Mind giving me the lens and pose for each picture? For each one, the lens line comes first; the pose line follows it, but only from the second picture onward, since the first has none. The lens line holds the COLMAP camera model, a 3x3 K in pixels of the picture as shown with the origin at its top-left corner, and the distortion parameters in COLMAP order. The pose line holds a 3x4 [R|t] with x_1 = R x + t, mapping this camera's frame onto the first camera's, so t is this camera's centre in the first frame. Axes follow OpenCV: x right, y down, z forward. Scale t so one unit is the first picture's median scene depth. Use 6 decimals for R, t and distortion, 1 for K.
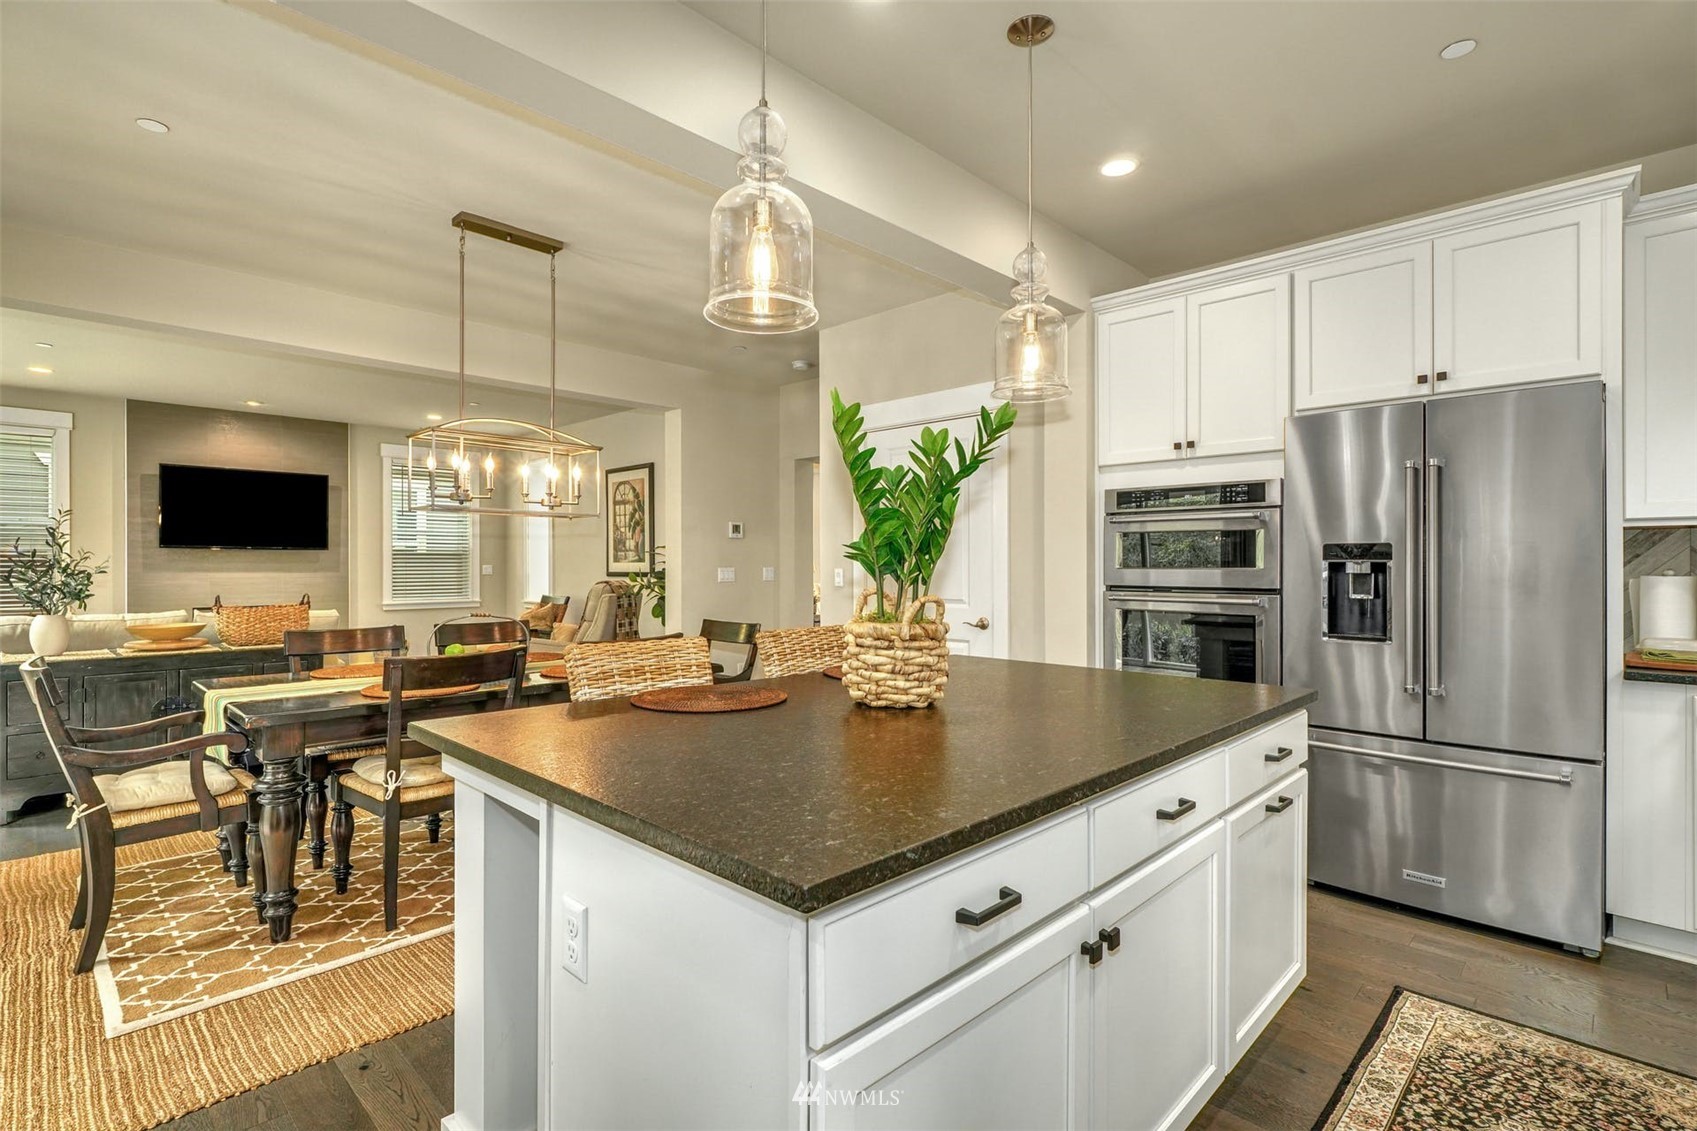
lens RADIAL K [[810.6, 0, 842.7], [0, 810.6, 559.0], [0, 0, 1]] dist [-0.000041, 0.000787]
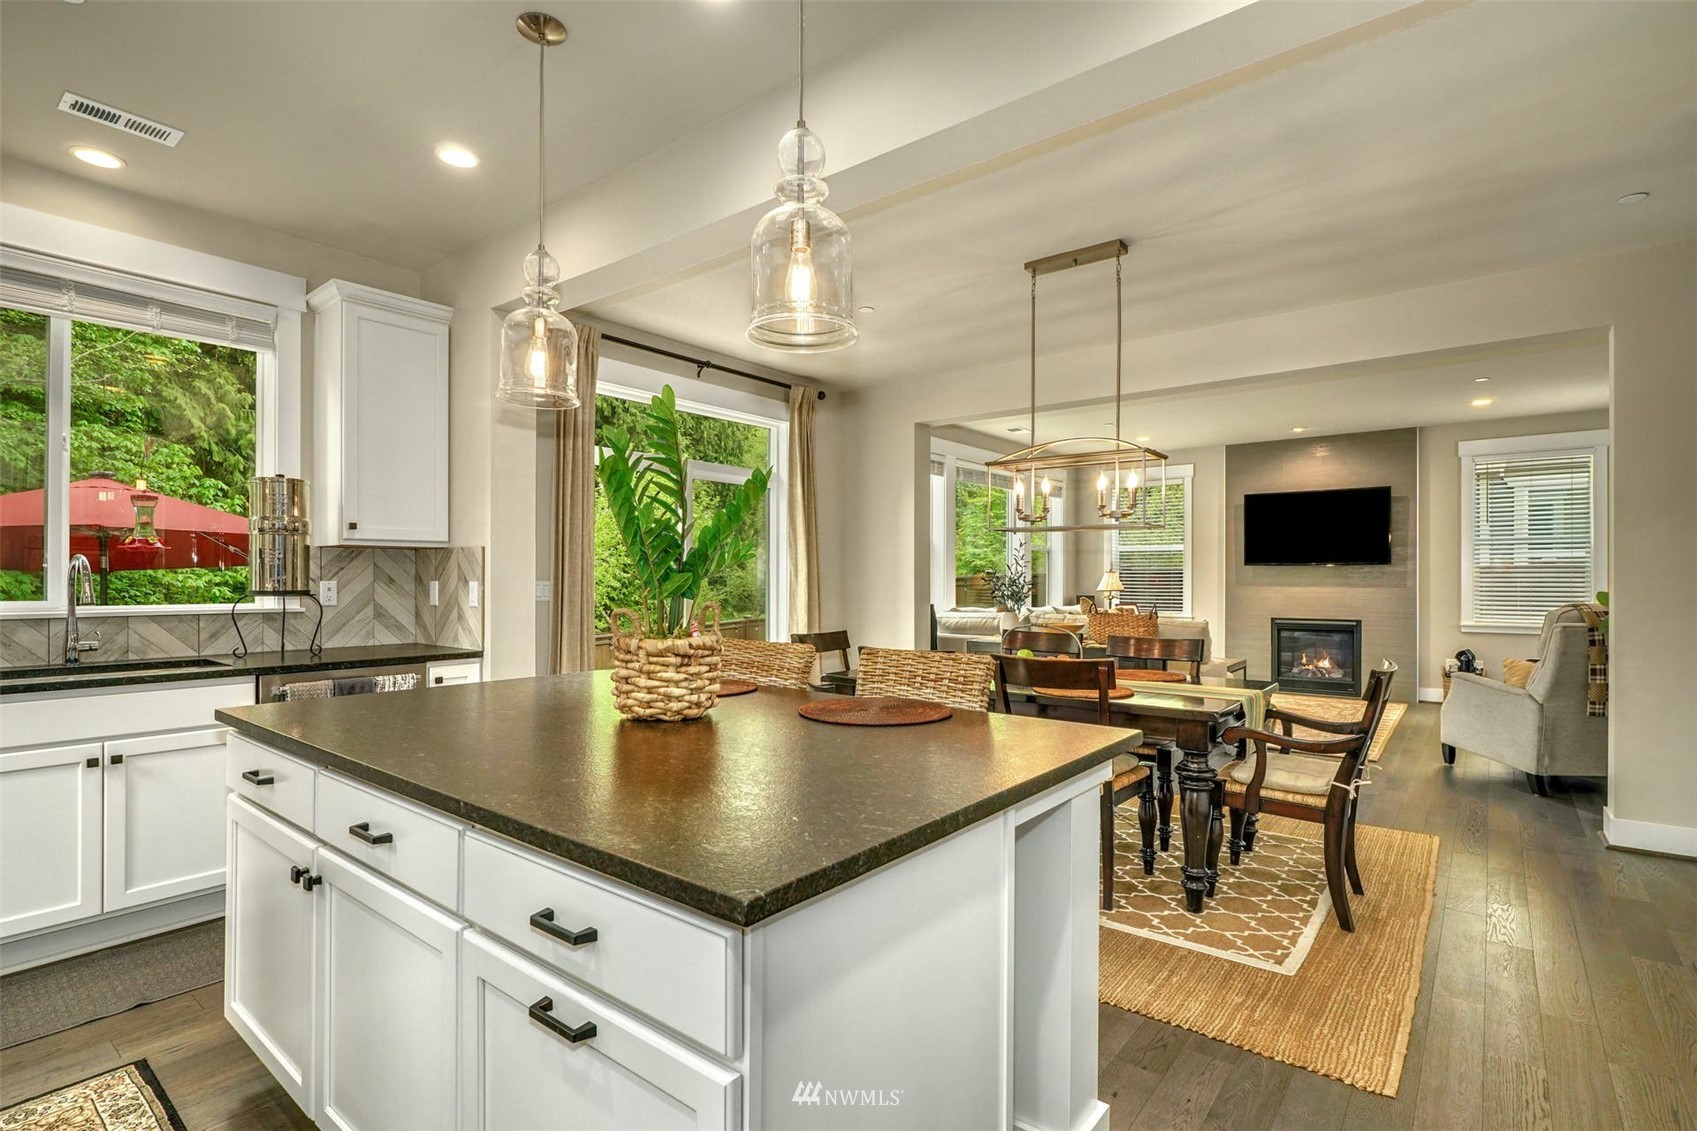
lens RADIAL K [[810.6, 0, 845.3], [0, 810.6, 573.6], [0, 0, 1]] dist [-0.000041, 0.000787]
pose [[0.112460, -0.005707, -0.993640, 0.265370], [0.004821, 0.999975, -0.005198, 0.001748], [0.993645, -0.004206, 0.112484, 0.273041]]
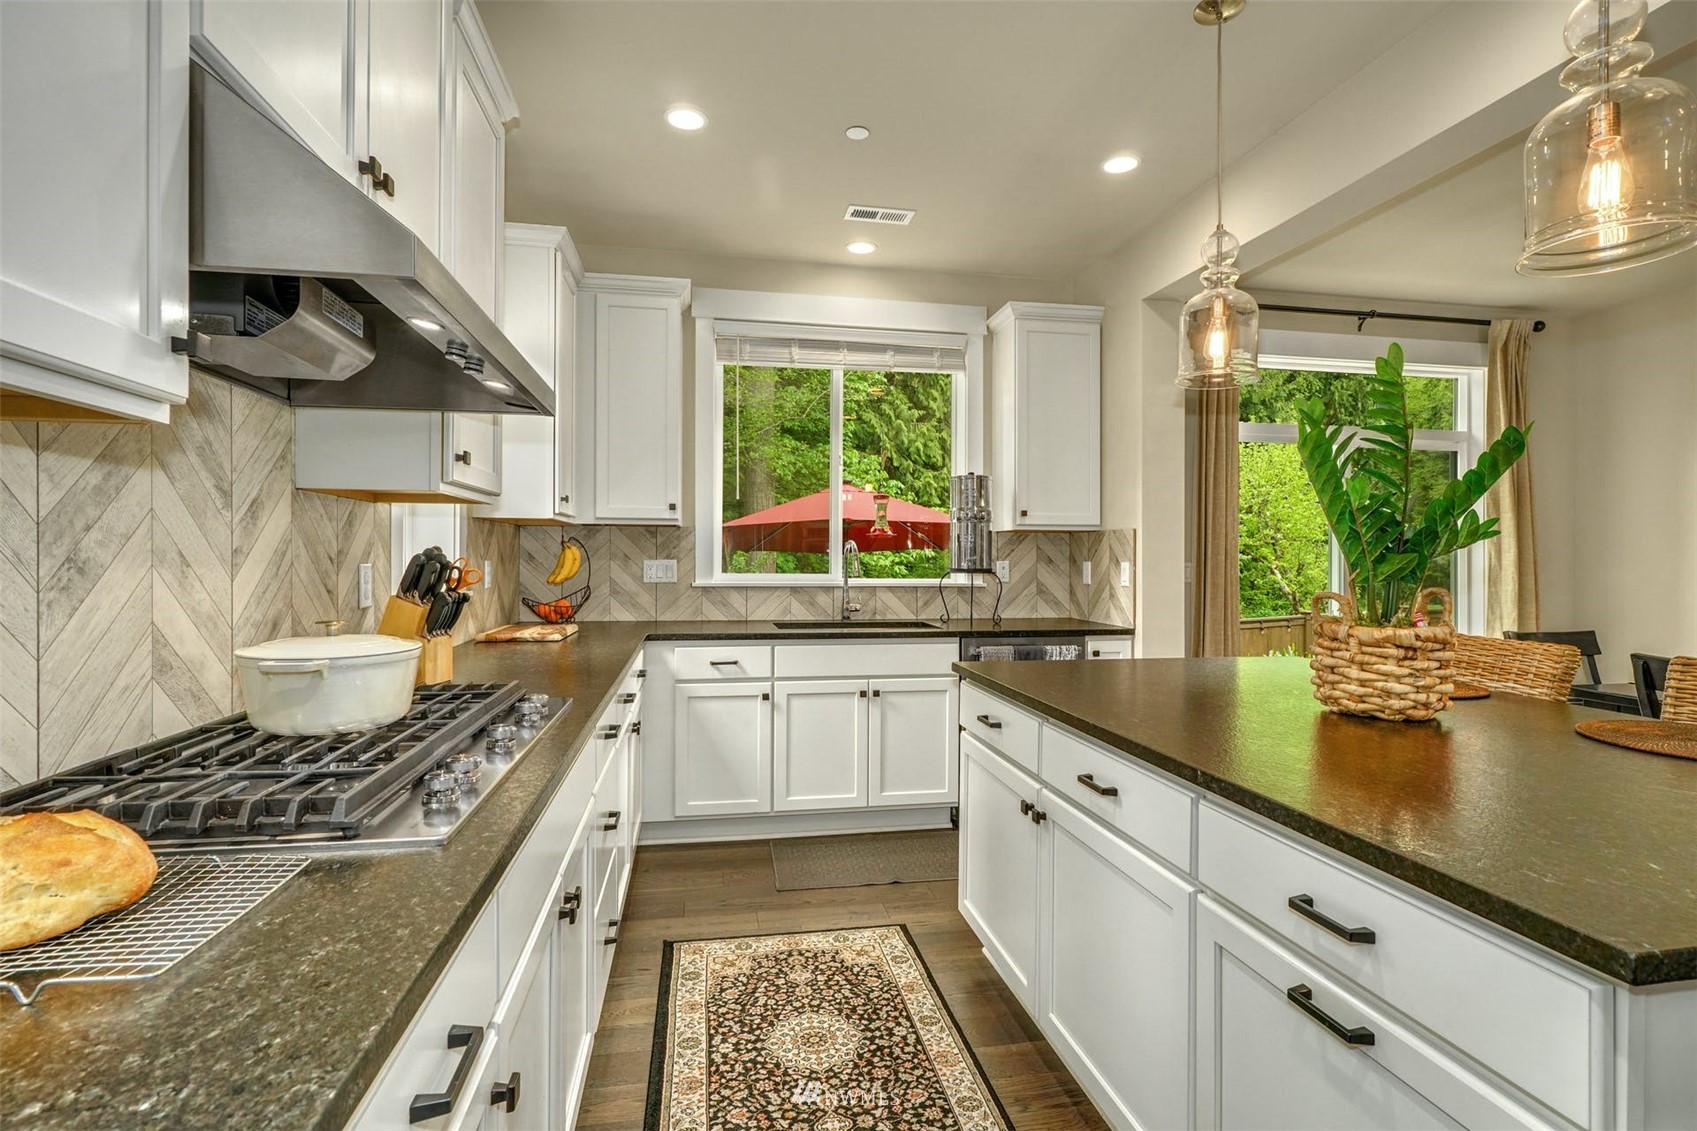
lens RADIAL K [[810.6, 0, 852.5], [0, 810.6, 552.7], [0, 0, 1]] dist [-0.000041, 0.000787]
pose [[-0.558839, -0.008855, -0.829229, 0.277751], [-0.001050, 0.999950, -0.009970, 0.002067], [0.829275, -0.004701, -0.558821, 0.250376]]
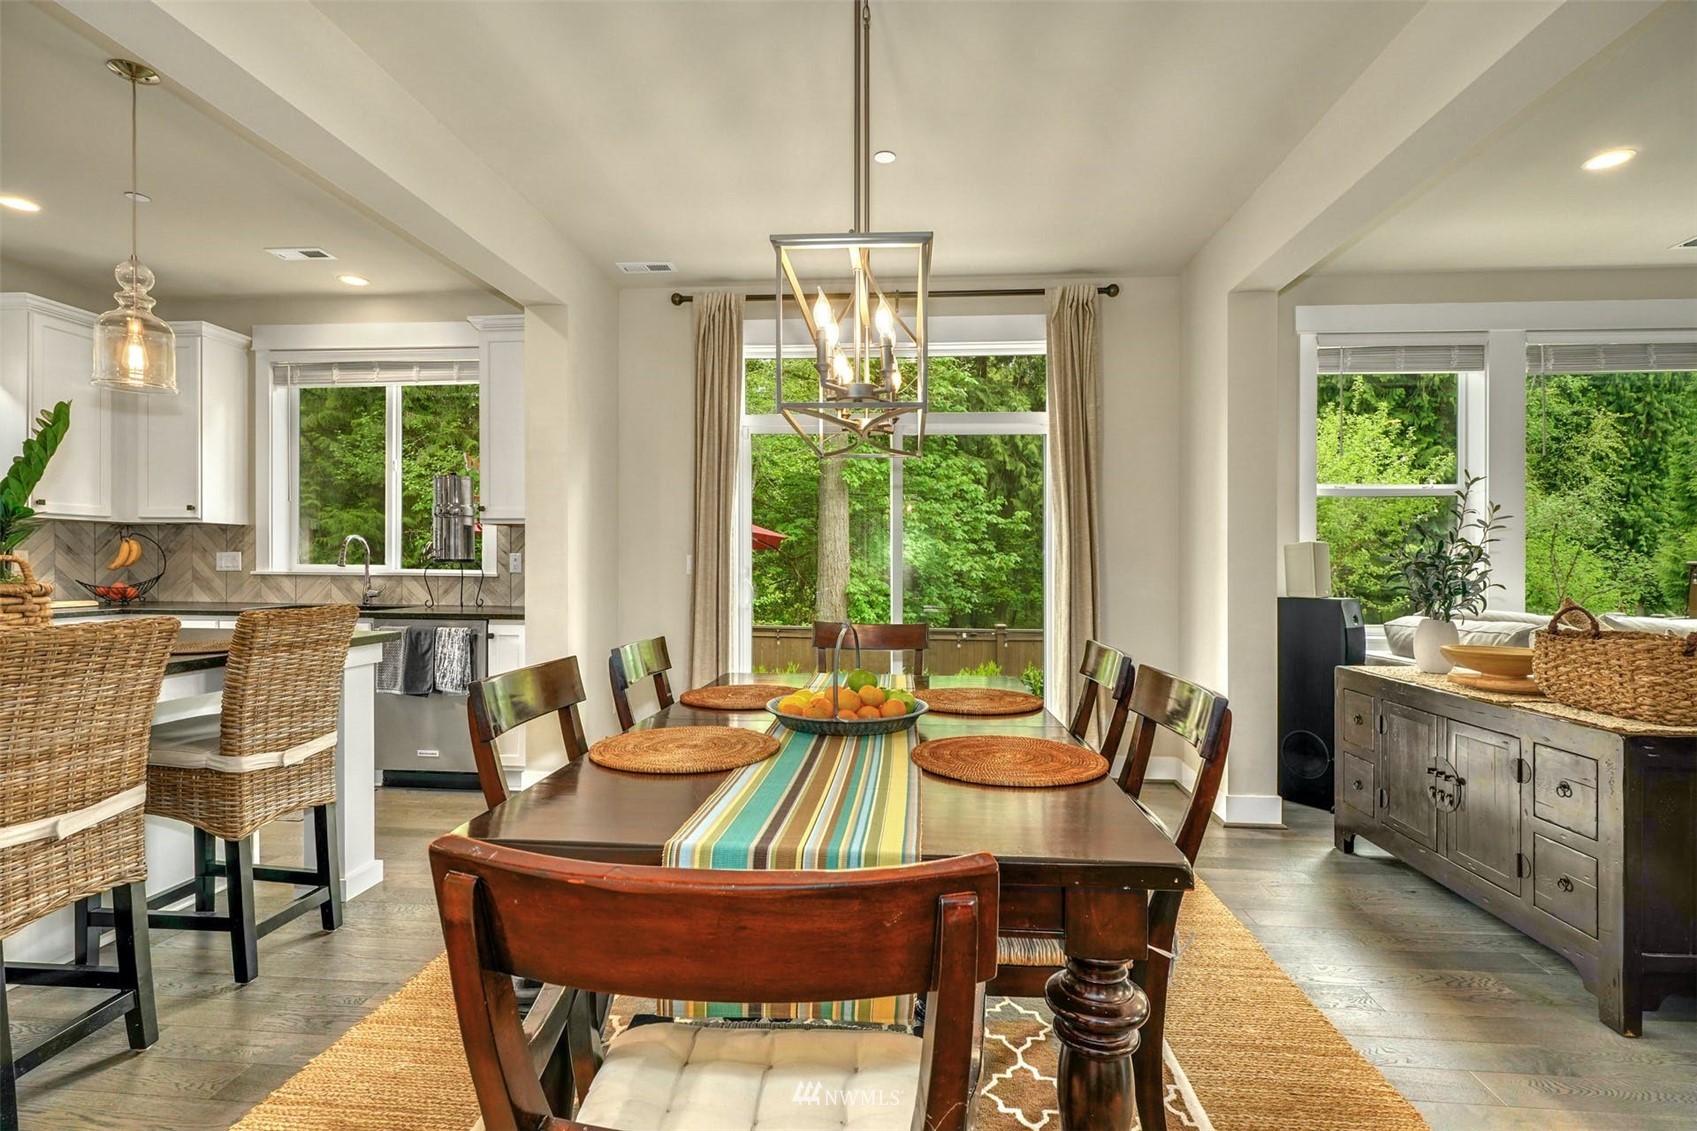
lens RADIAL K [[810.6, 0, 857.2], [0, 810.6, 559.1], [0, 0, 1]] dist [-0.000041, 0.000787]
pose [[-0.761363, -0.010659, -0.648238, -0.044988], [-0.003548, 0.999918, -0.012275, 0.012956], [0.648316, -0.007045, -0.761338, 0.652821]]
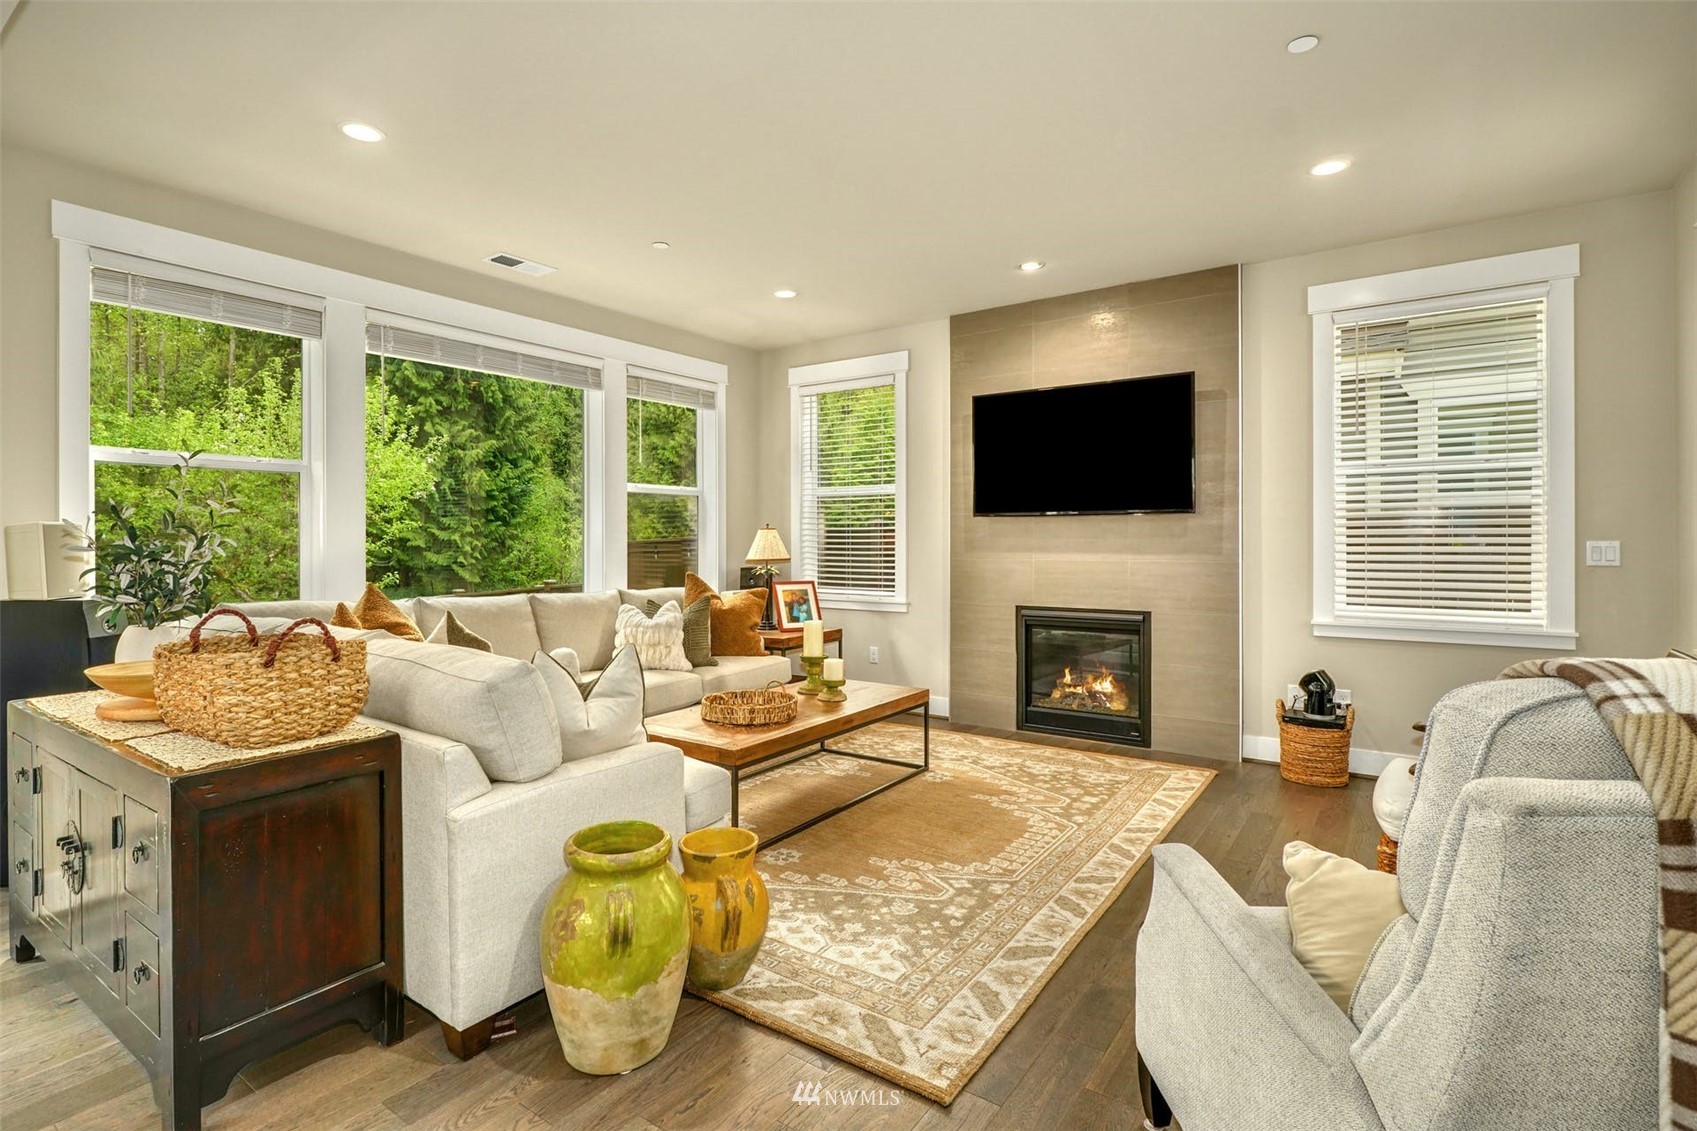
lens RADIAL K [[810.6, 0, 857.5], [0, 810.6, 533.5], [0, 0, 1]] dist [-0.000041, 0.000787]
pose [[0.174271, -0.009057, -0.984656, -0.167433], [0.007858, 0.999939, -0.007807, 0.005333], [0.984666, -0.006377, 0.174332, 0.752864]]
